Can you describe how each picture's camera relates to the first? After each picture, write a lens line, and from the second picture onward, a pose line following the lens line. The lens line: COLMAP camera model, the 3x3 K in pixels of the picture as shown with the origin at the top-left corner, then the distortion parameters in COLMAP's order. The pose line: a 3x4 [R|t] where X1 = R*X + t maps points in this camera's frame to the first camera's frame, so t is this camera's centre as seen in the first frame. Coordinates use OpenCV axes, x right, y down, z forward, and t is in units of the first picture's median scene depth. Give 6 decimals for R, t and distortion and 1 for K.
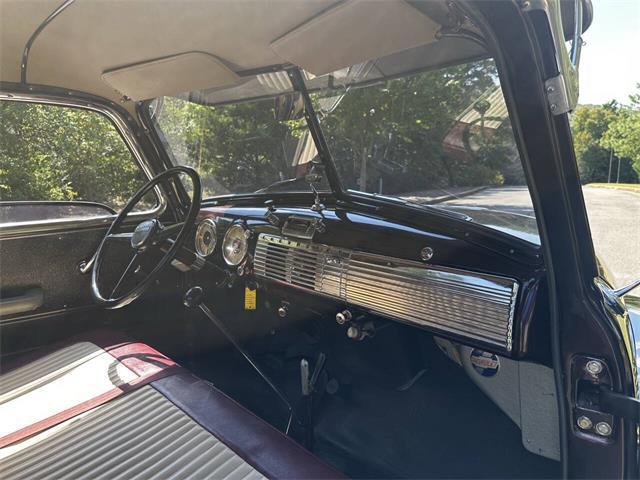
lens RADIAL K [[445.9, 0, 320.0], [0, 445.9, 240.0], [0, 0, 1]] dist [0.006180, -0.025253]
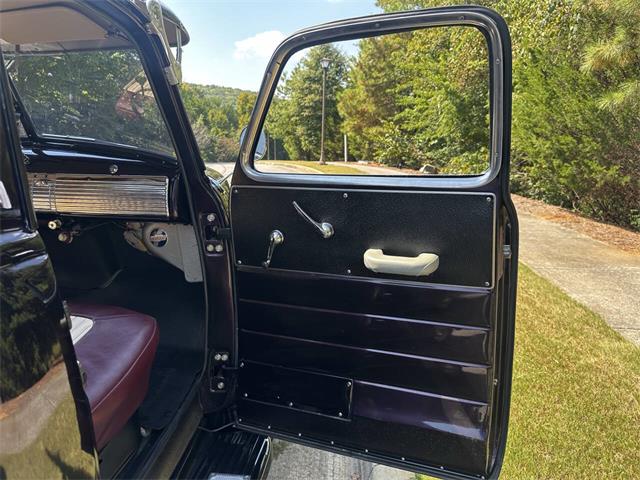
lens RADIAL K [[445.9, 0, 320.0], [0, 445.9, 240.0], [0, 0, 1]] dist [0.006180, -0.025253]
pose [[0.775543, -0.116248, 0.620499, -0.155439], [0.087271, 0.993205, 0.076996, 0.168621], [-0.625233, -0.005562, 0.780418, -0.533202]]
